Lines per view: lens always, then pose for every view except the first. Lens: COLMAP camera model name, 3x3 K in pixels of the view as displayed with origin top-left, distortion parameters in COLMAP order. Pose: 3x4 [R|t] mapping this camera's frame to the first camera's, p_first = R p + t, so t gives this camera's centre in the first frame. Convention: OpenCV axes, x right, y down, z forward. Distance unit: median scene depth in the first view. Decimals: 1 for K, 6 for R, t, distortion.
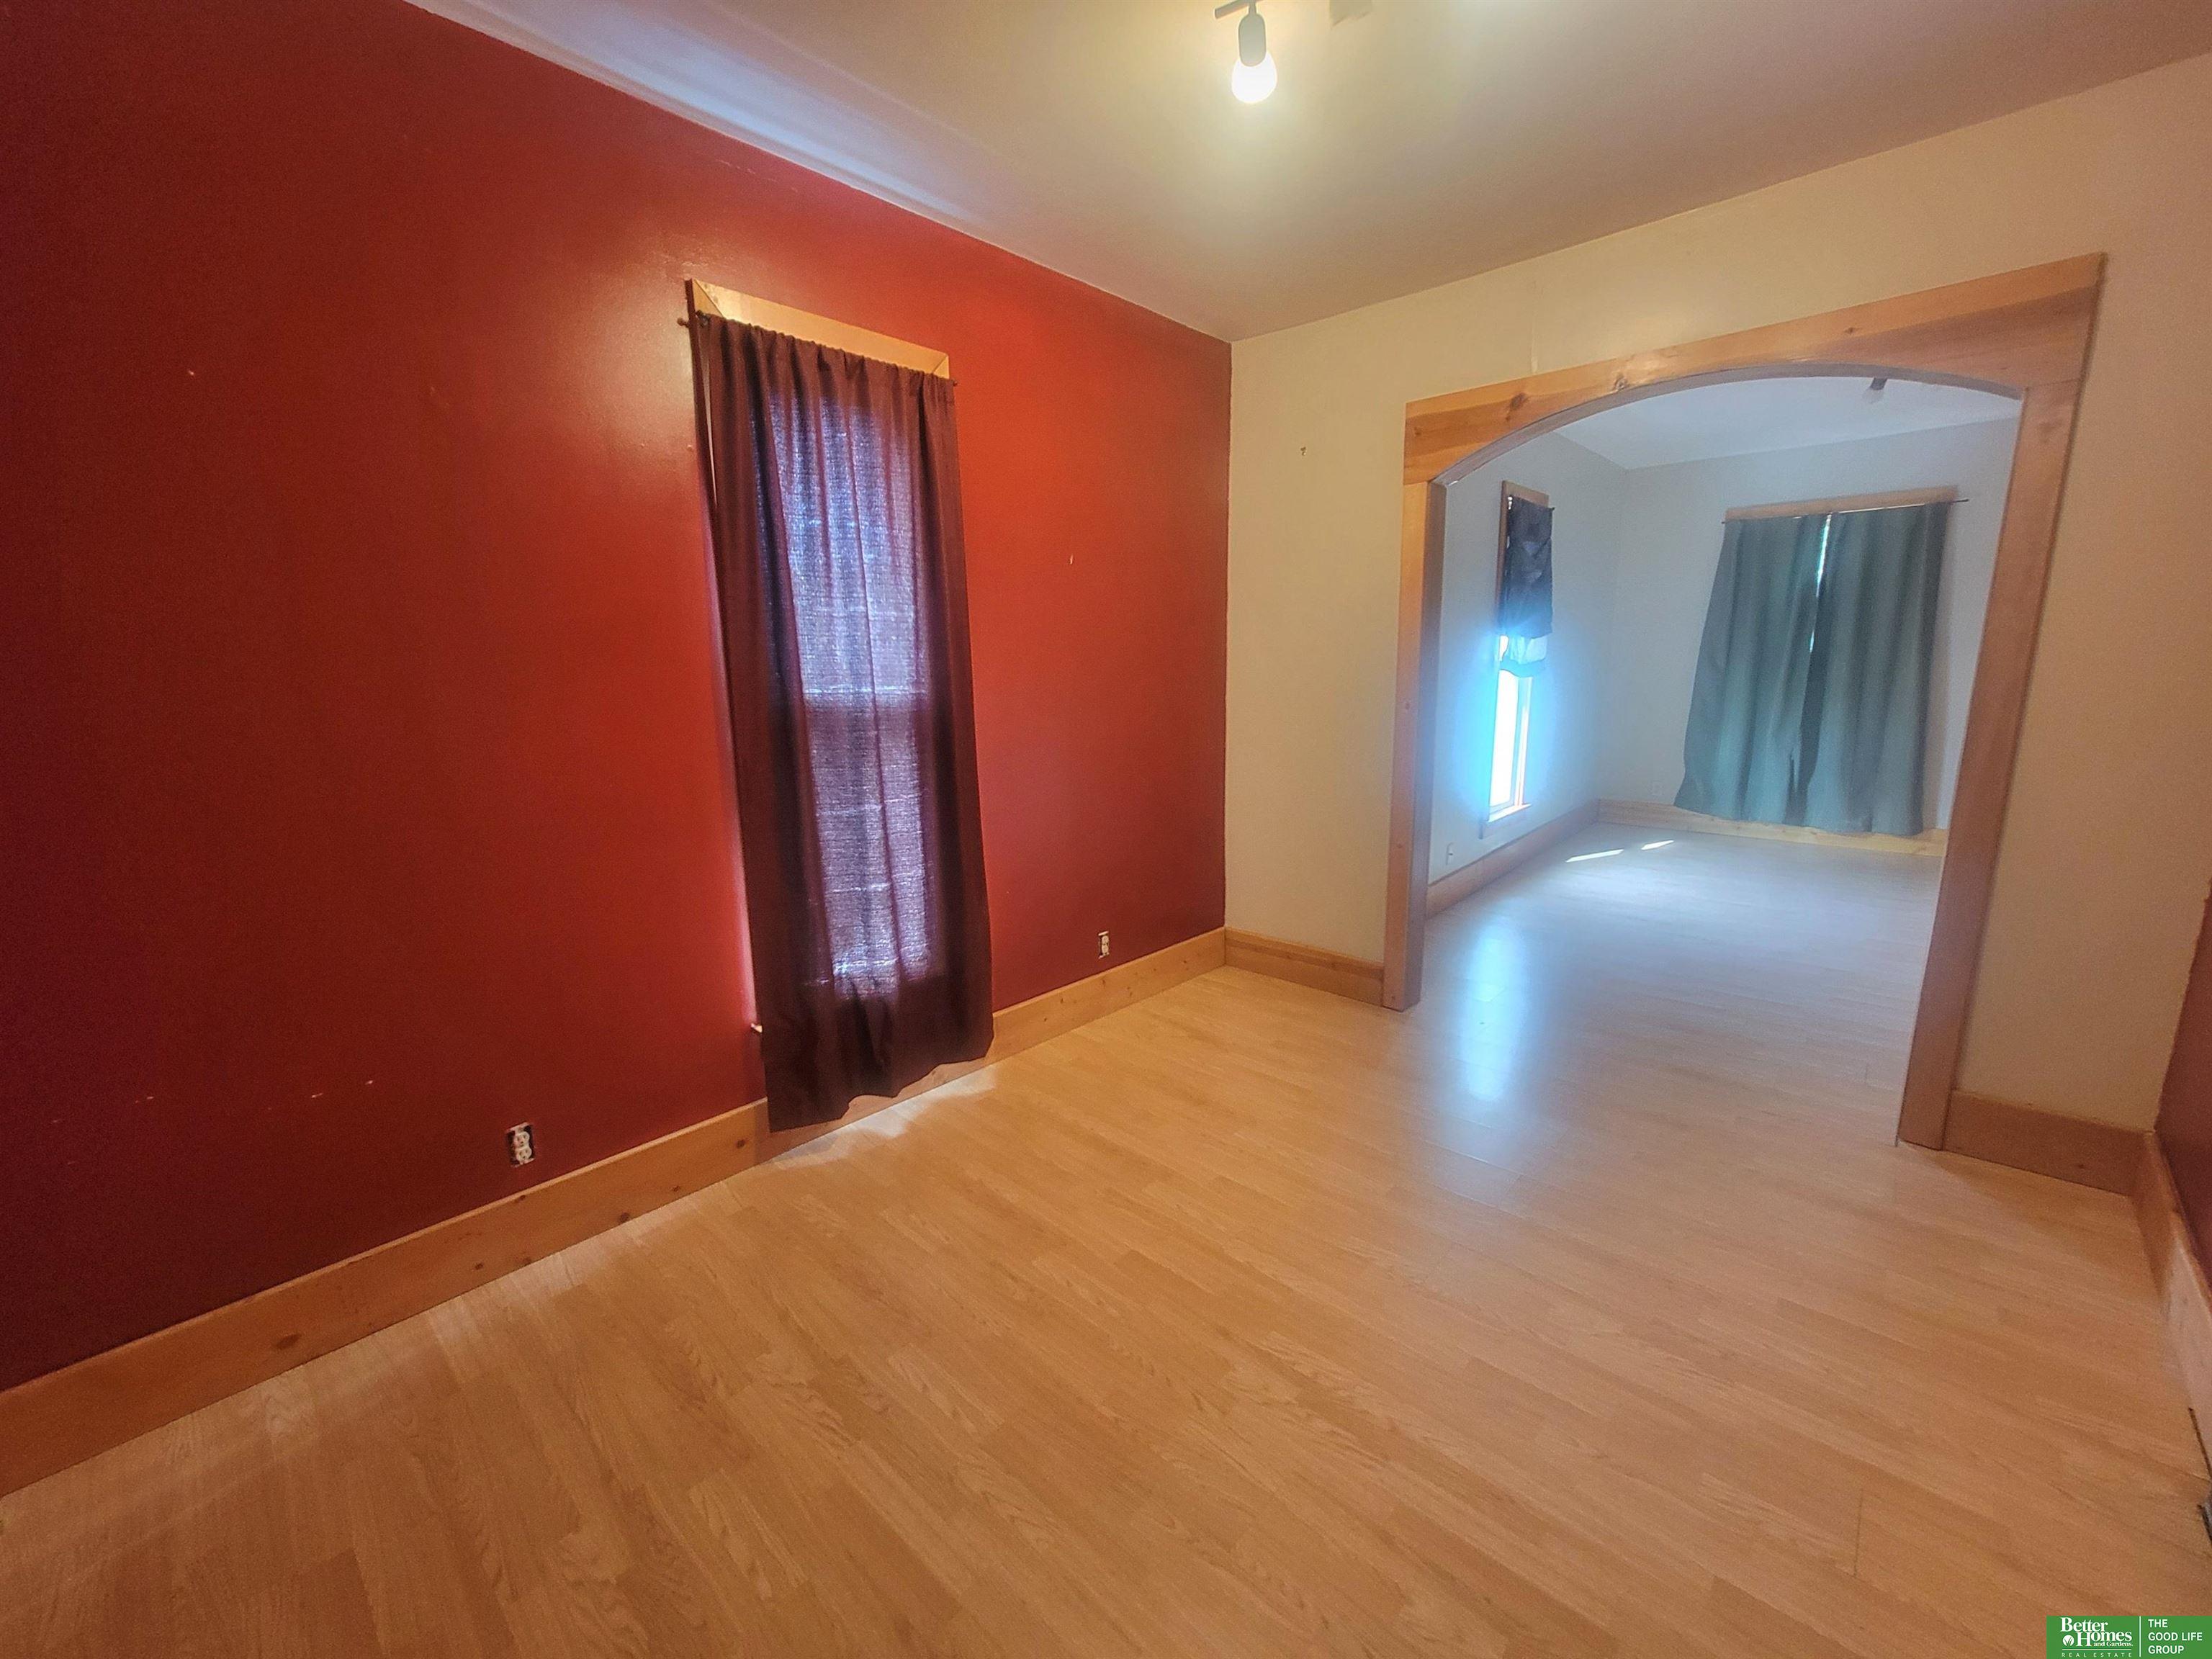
lens RADIAL K [[897.4, 0, 1102.6], [0, 897.4, 828.7], [0, 0, 1]] dist [-0.002087, 0.000322]
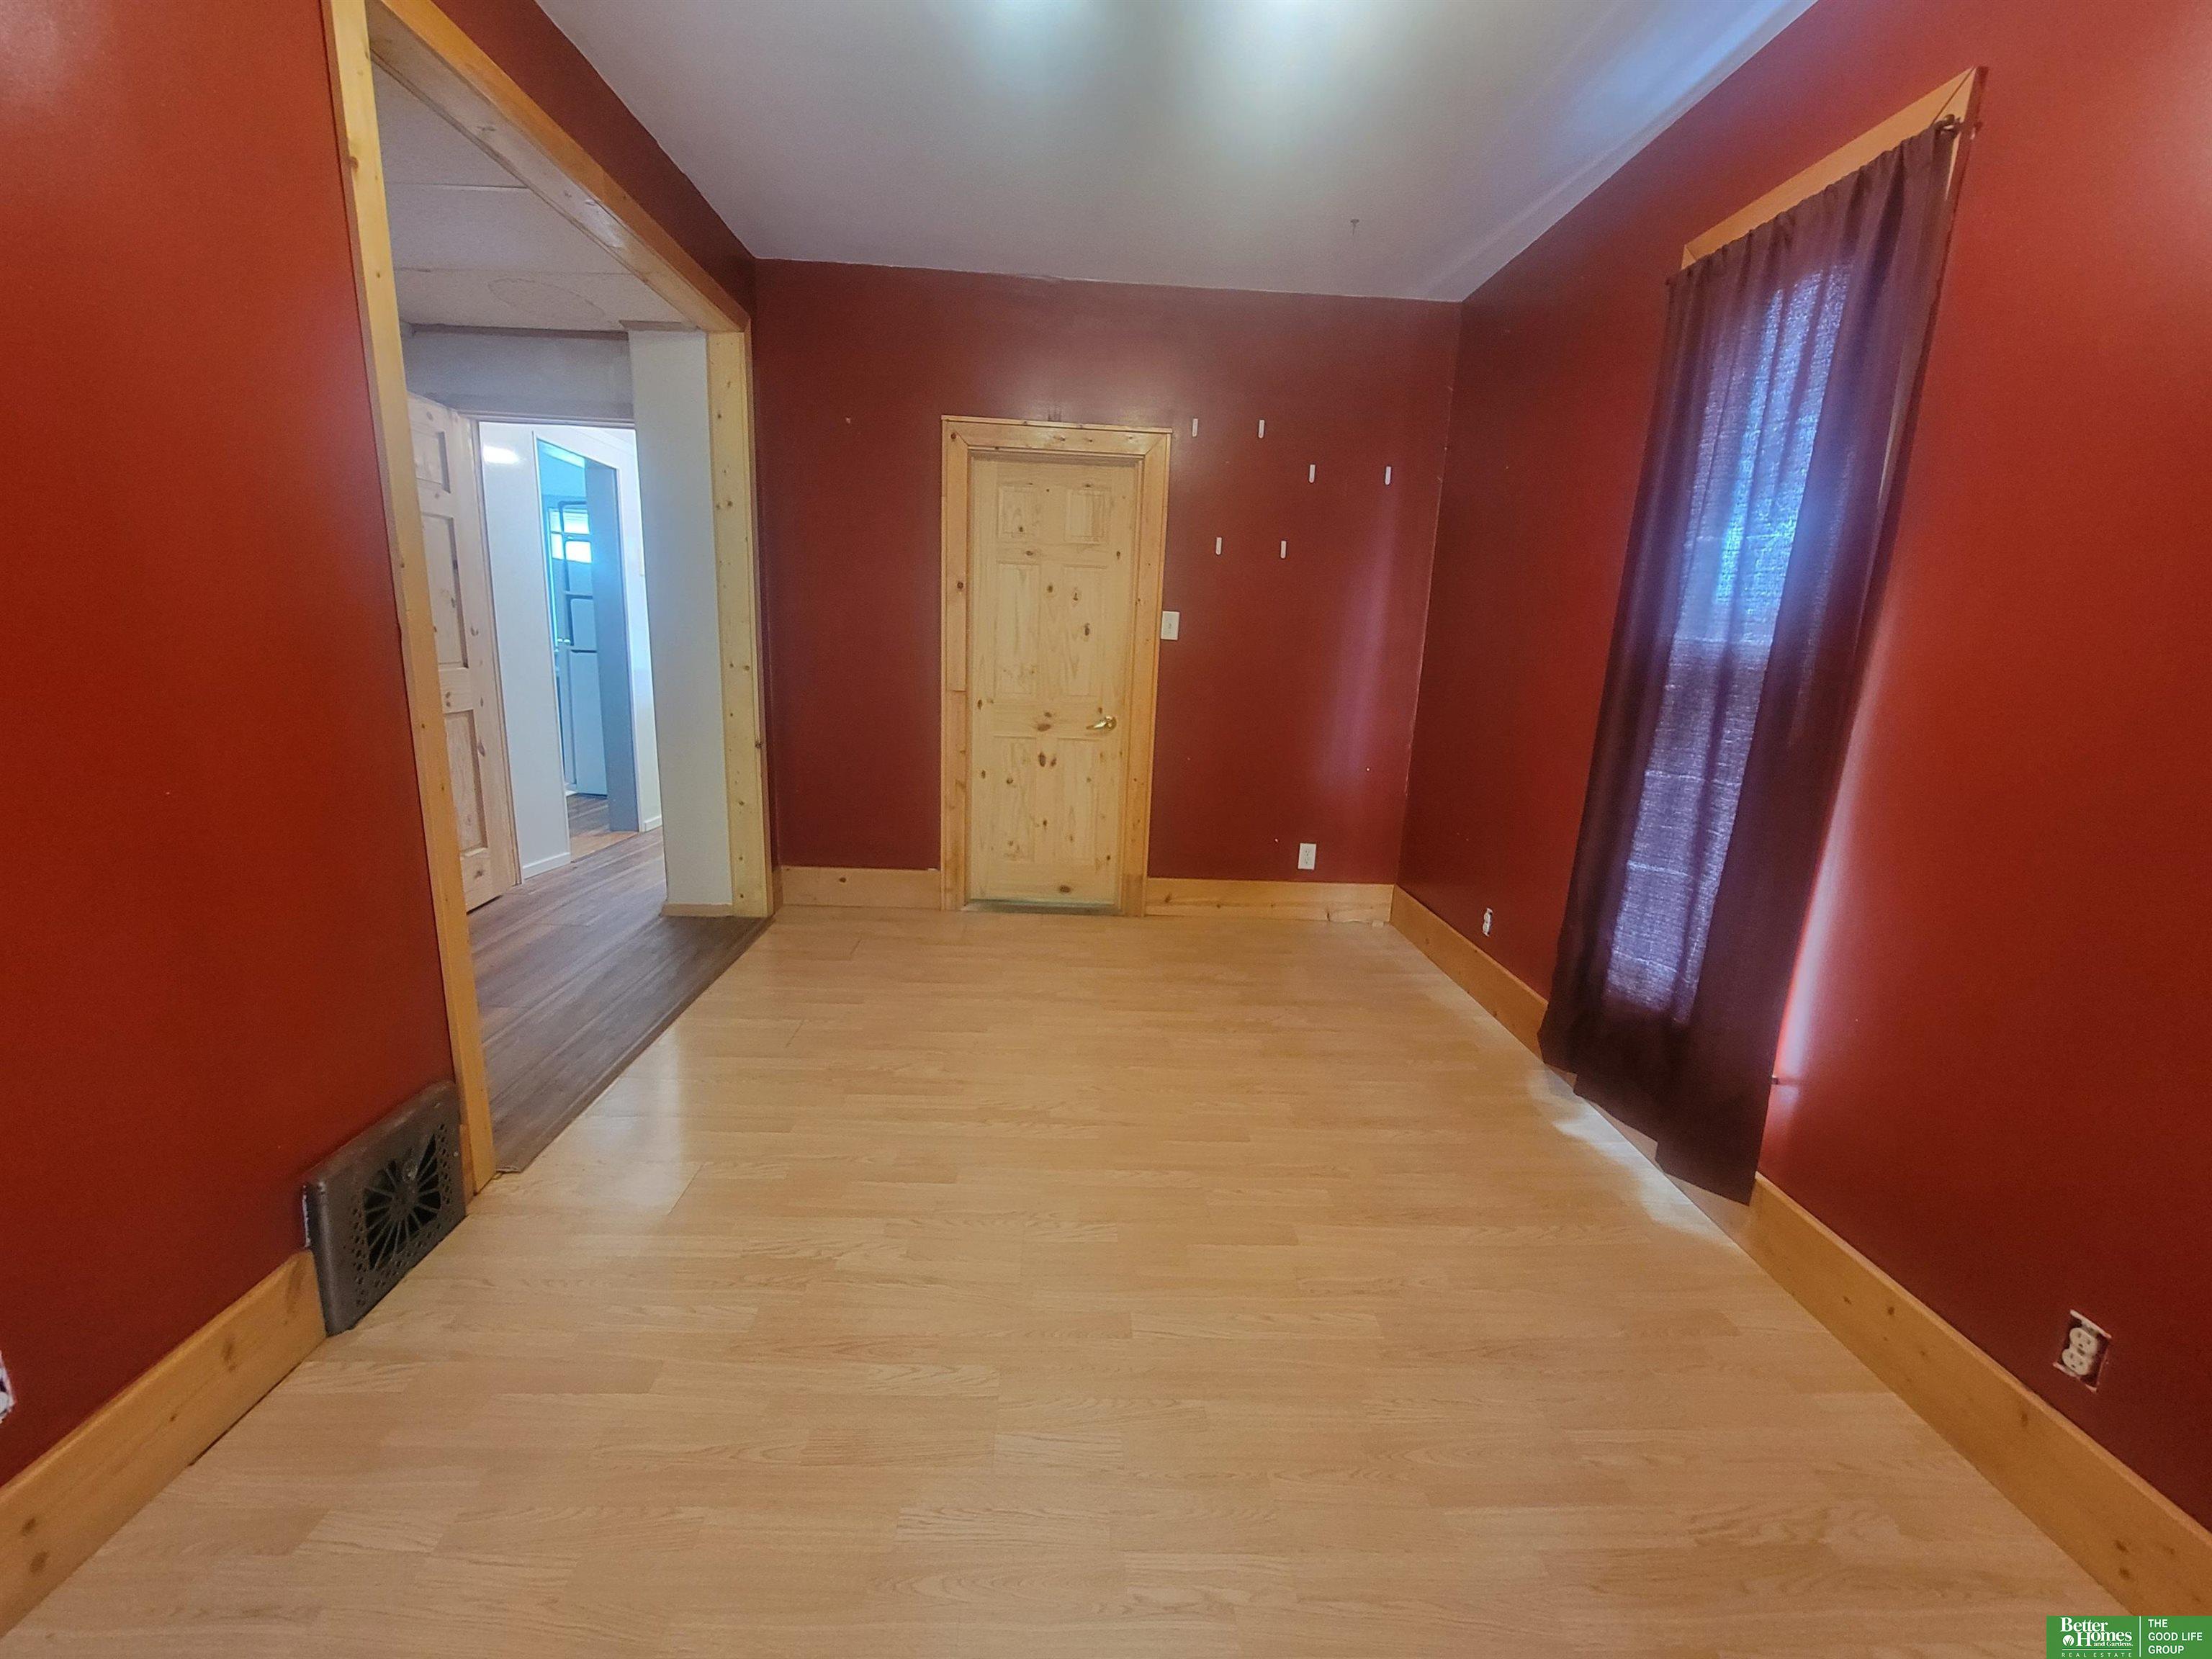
lens RADIAL K [[897.4, 0, 1089.6], [0, 897.4, 814.8], [0, 0, 1]] dist [-0.002087, 0.000322]
pose [[-0.719222, 0.126116, -0.683238, 0.884081], [-0.159468, 0.927170, 0.339008, -0.234303], [0.676232, 0.352777, -0.646729, 1.474673]]
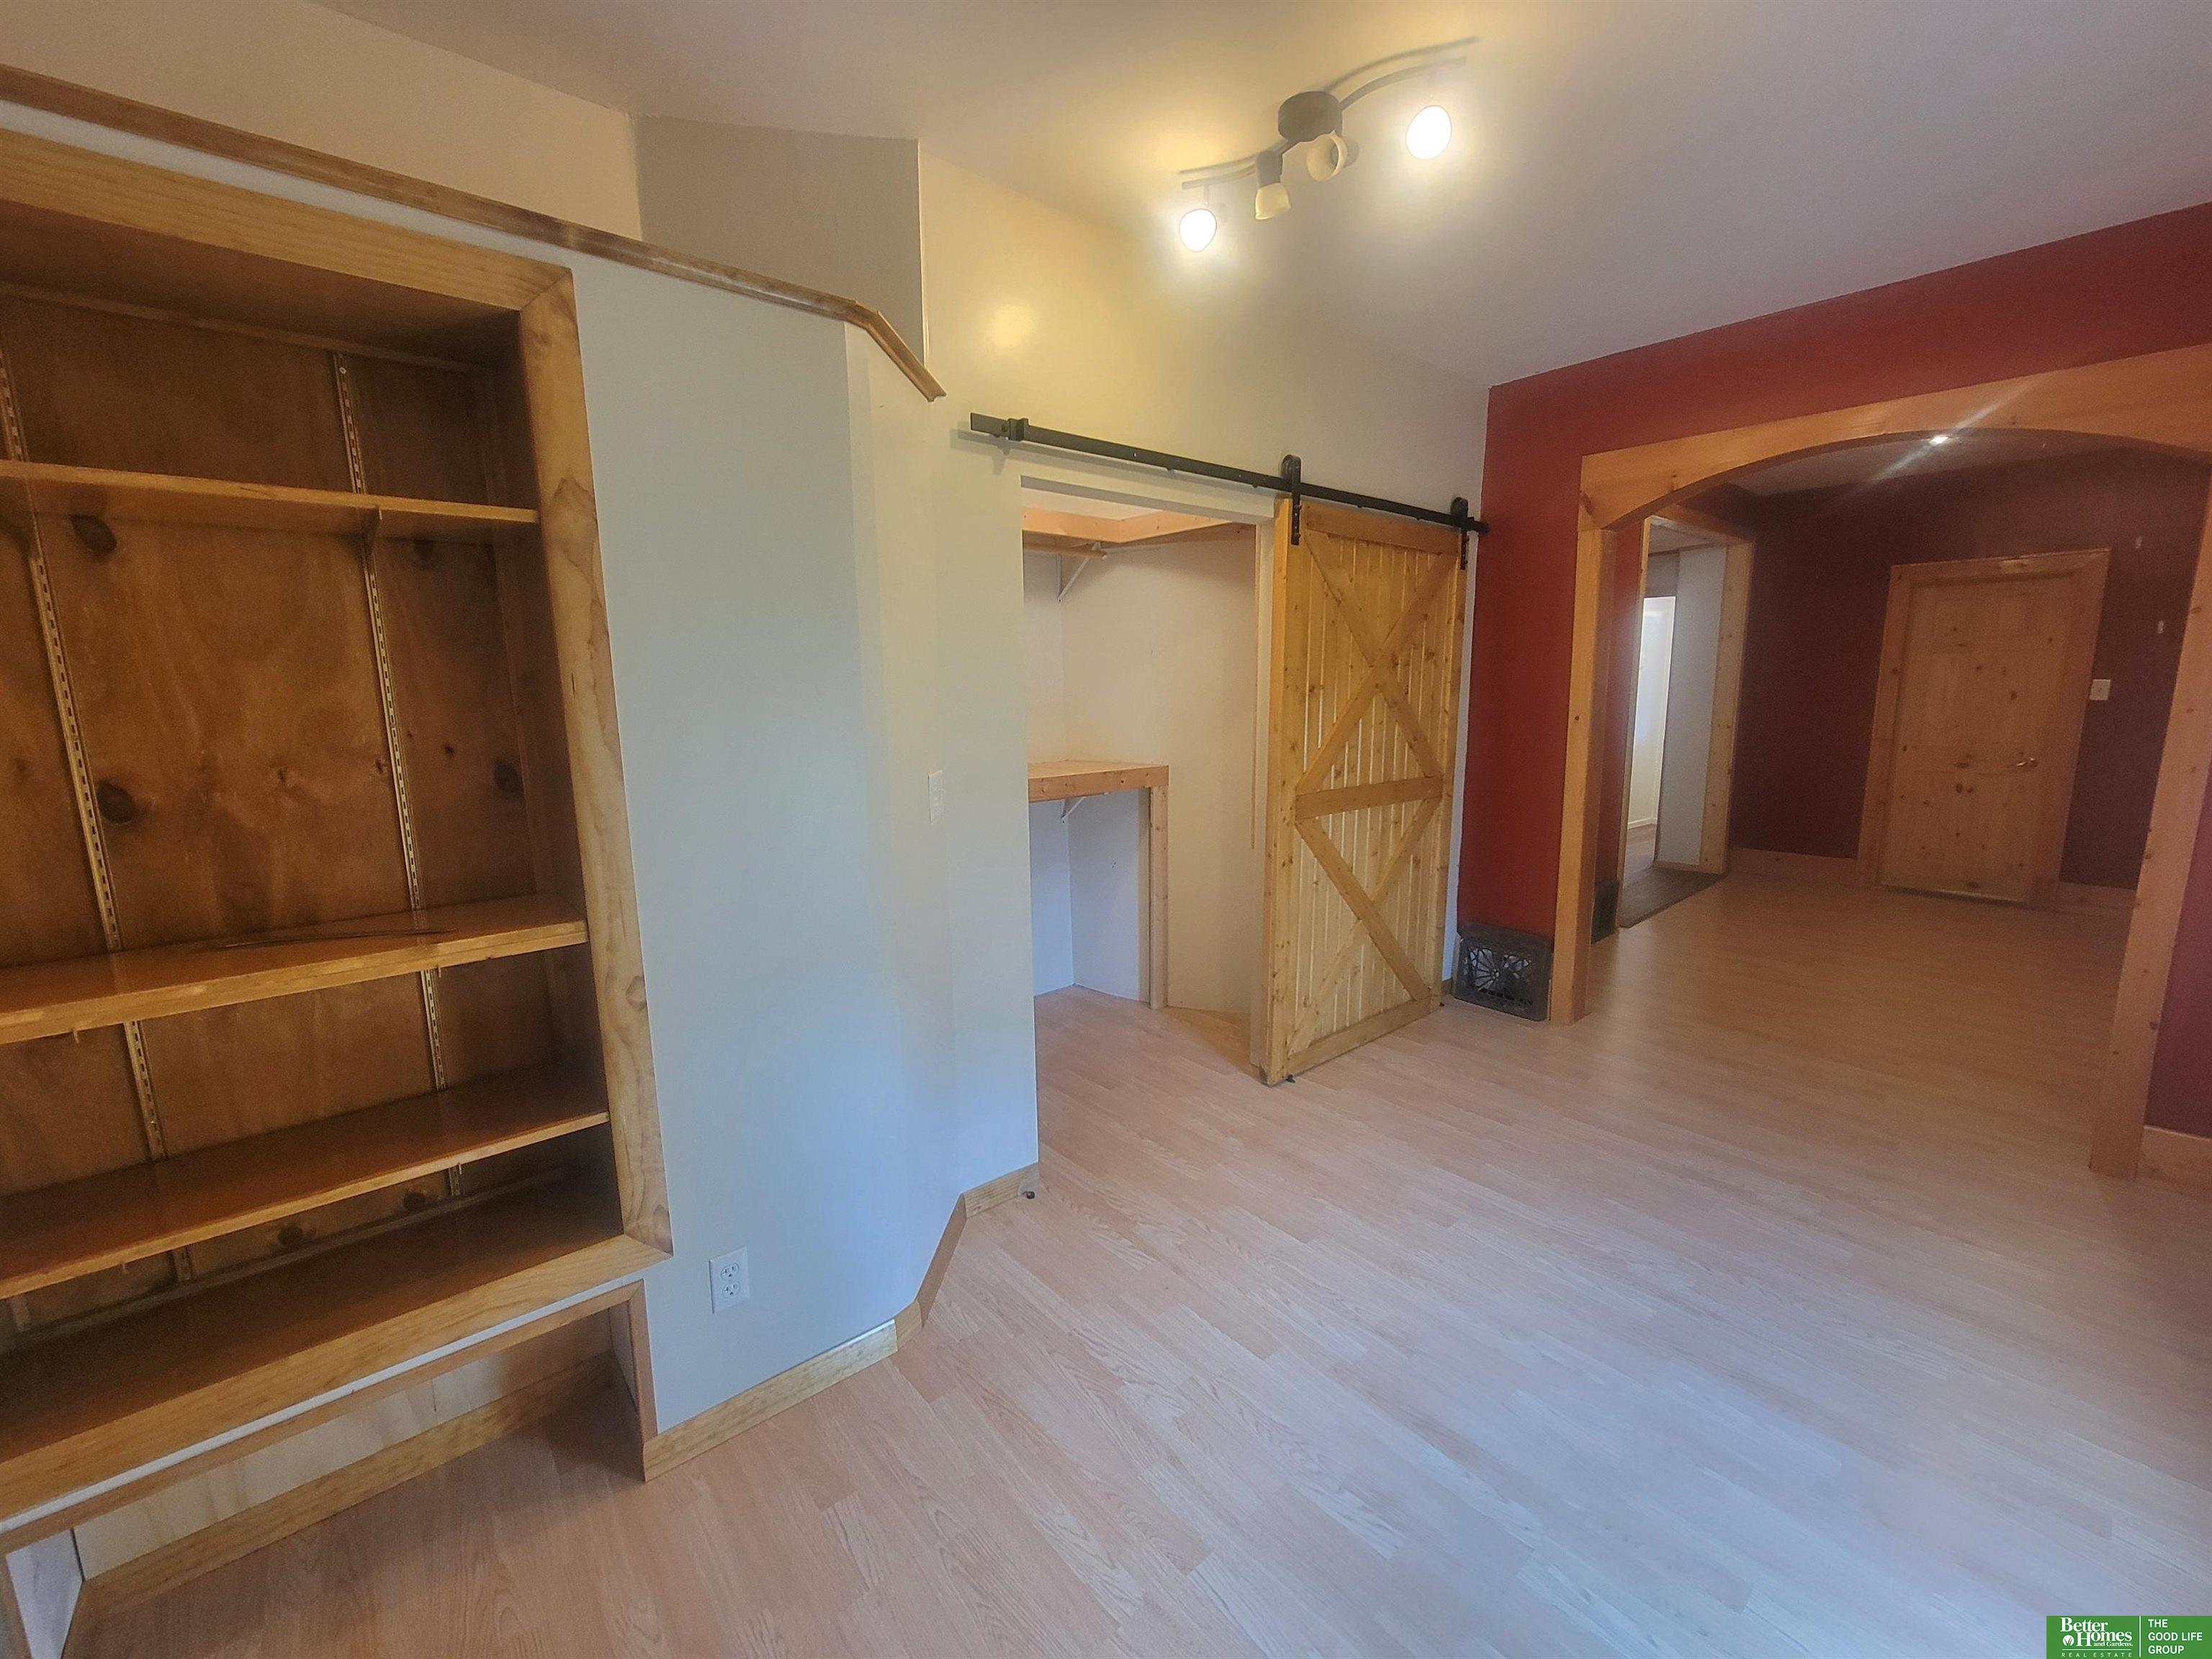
lens RADIAL K [[897.4, 0, 1091.2], [0, 897.4, 827.2], [0, 0, 1]] dist [-0.002087, 0.000322]
pose [[-0.989980, 0.003693, 0.141161, 1.849360], [0.050224, 0.943501, 0.327543, -0.585246], [-0.131976, 0.331350, -0.934232, 3.045190]]
